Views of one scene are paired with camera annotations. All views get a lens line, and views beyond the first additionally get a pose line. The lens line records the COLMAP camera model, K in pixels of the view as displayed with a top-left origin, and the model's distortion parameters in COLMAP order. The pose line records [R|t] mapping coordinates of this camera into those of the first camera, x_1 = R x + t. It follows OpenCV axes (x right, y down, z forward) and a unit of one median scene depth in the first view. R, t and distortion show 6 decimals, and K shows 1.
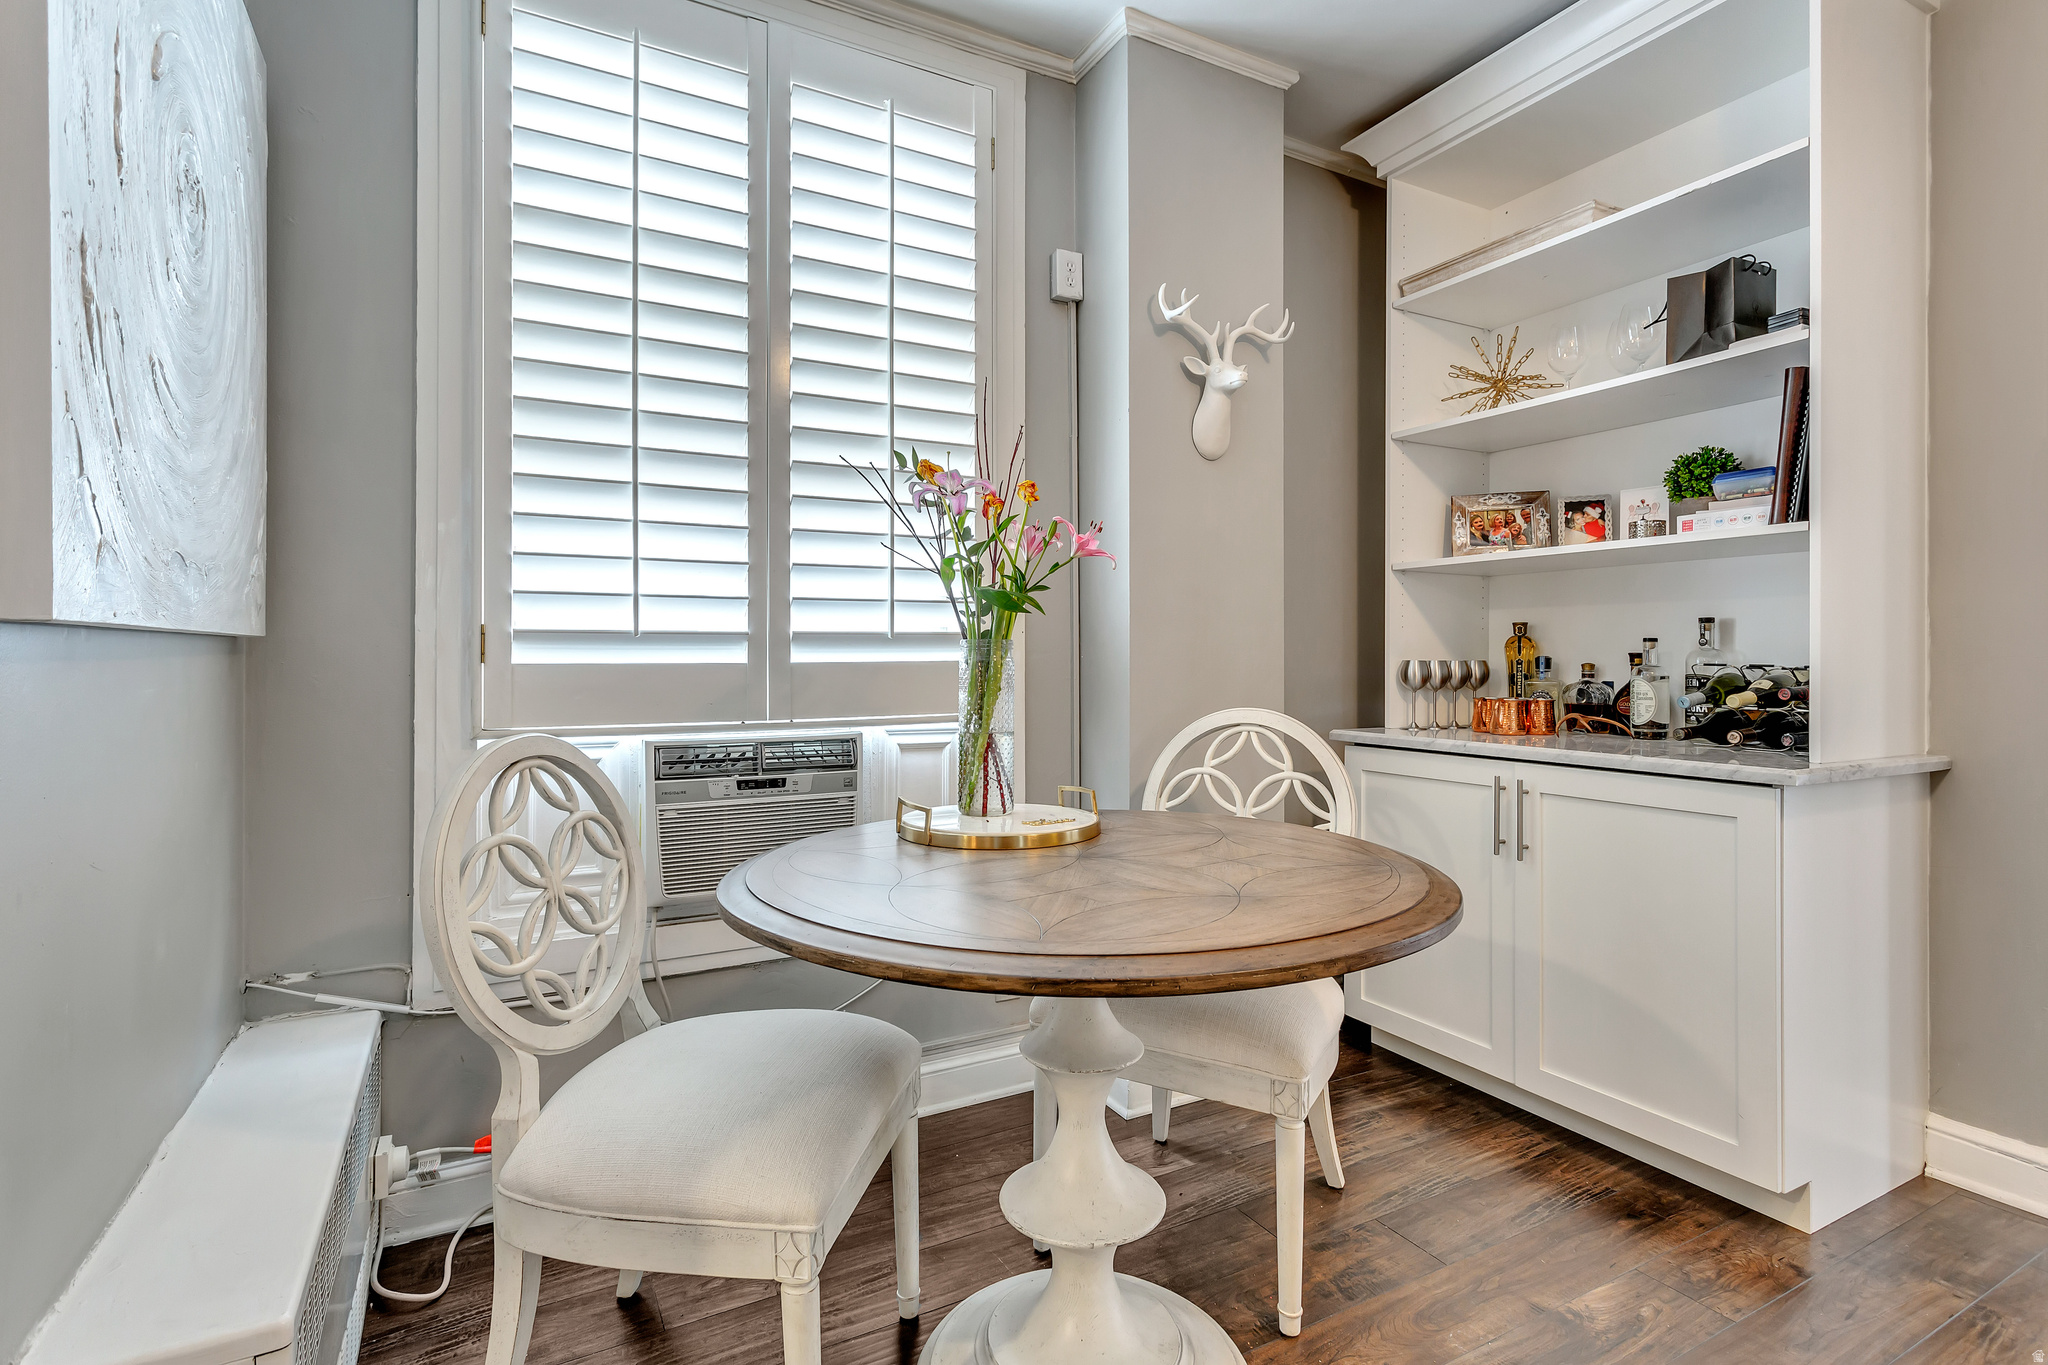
lens RADIAL K [[989.7, 0, 1021.1], [0, 989.7, 661.8], [0, 0, 1]] dist [0.001310, 0.000057]
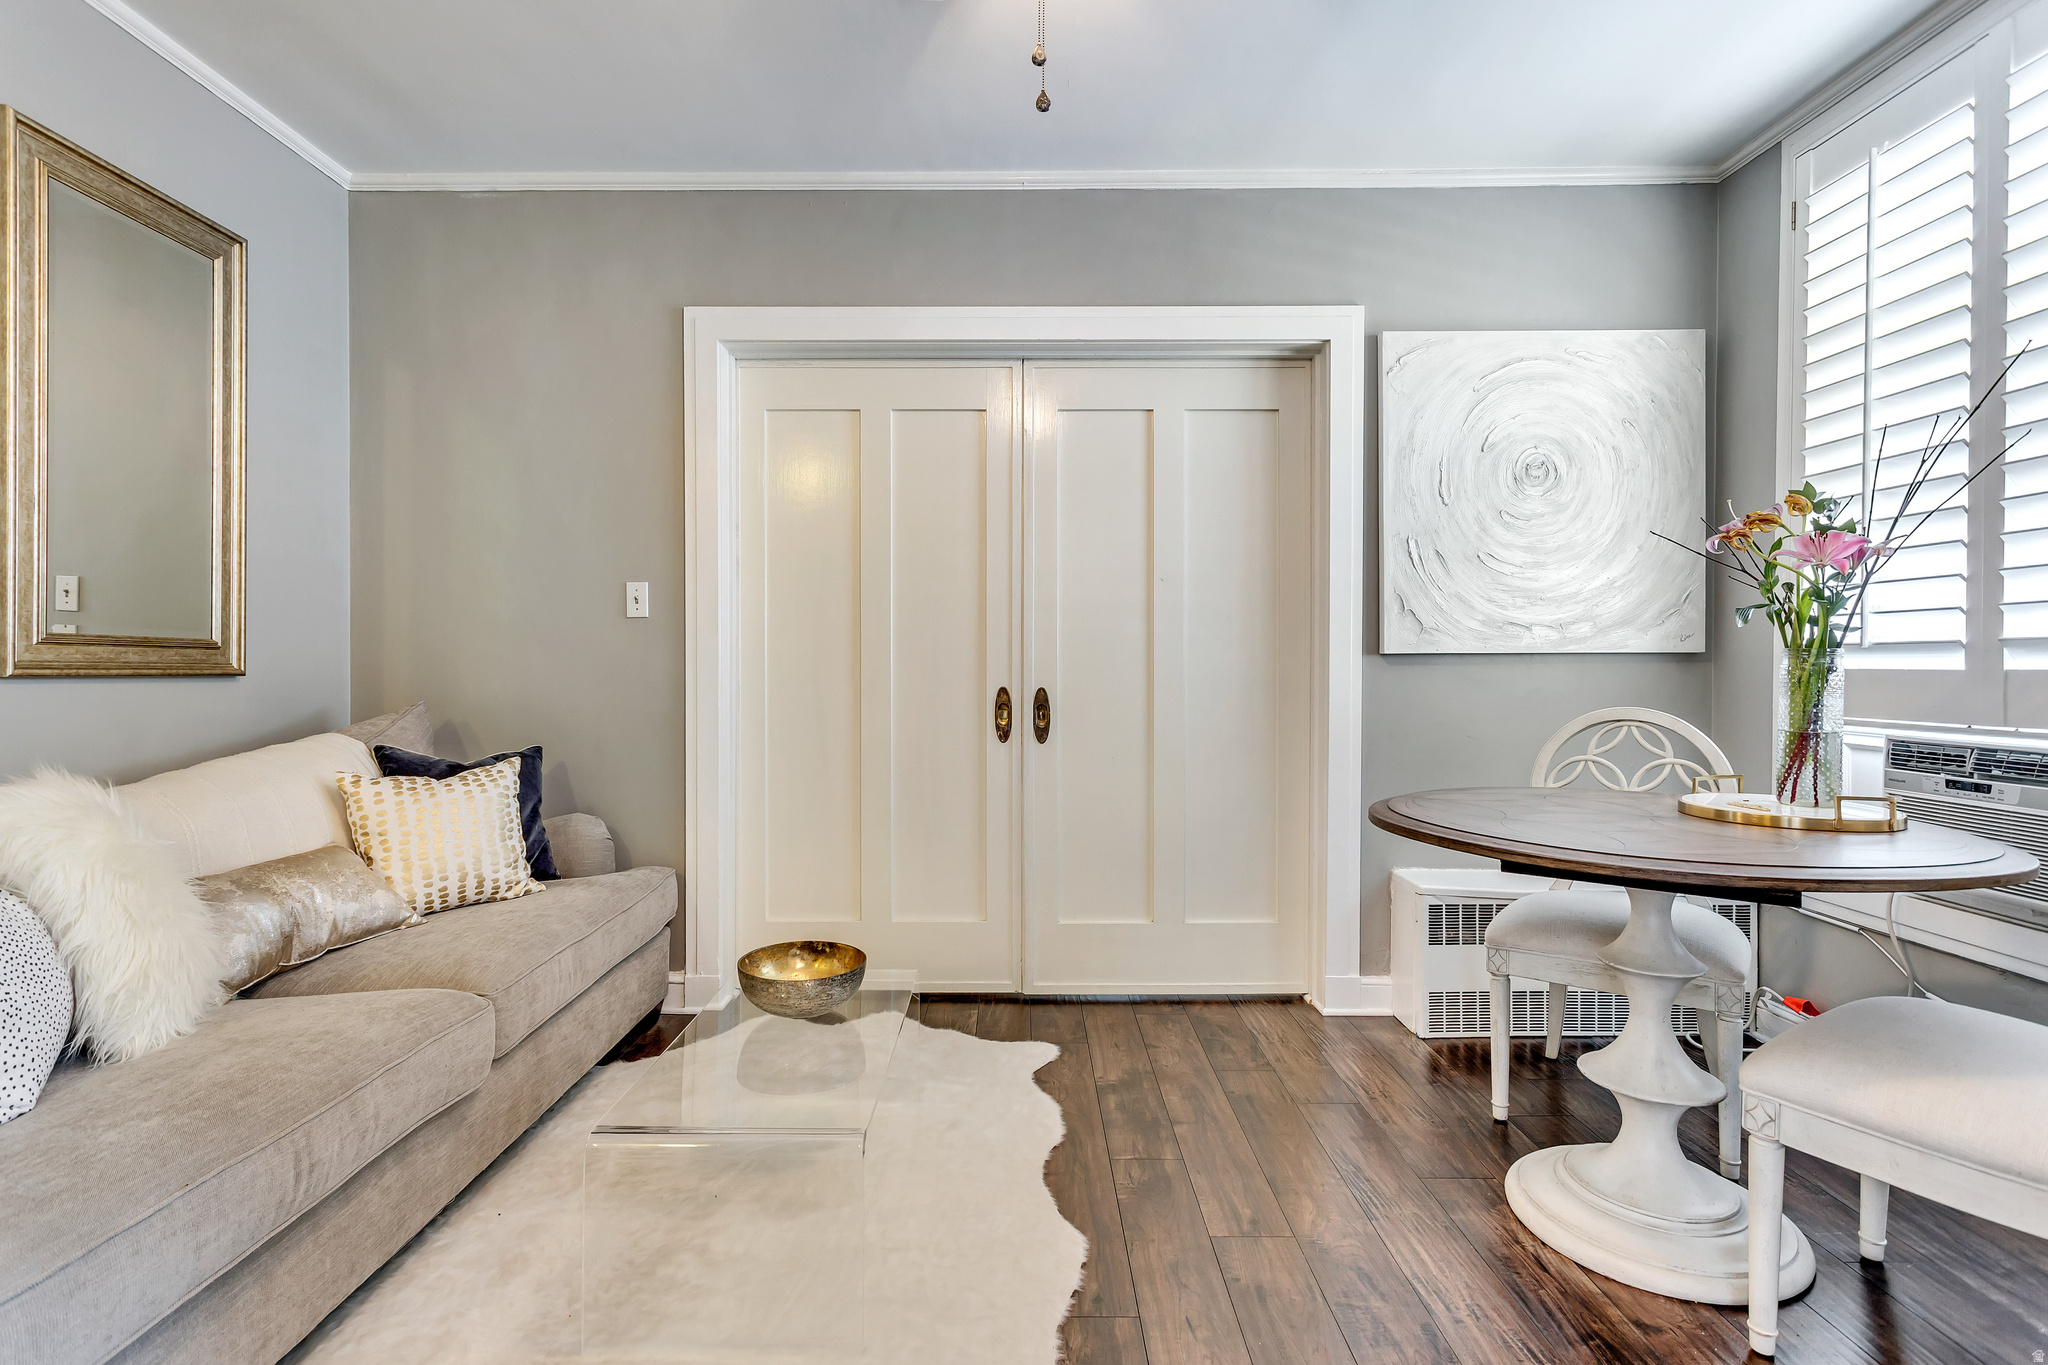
lens RADIAL K [[989.7, 0, 1021.1], [0, 989.7, 661.8], [0, 0, 1]] dist [0.001310, 0.000057]
pose [[-0.472129, 0.000383, -0.881529, 1.116179], [-0.001704, 0.999998, 0.001347, -0.006031], [0.881528, 0.002139, -0.472127, 0.620562]]
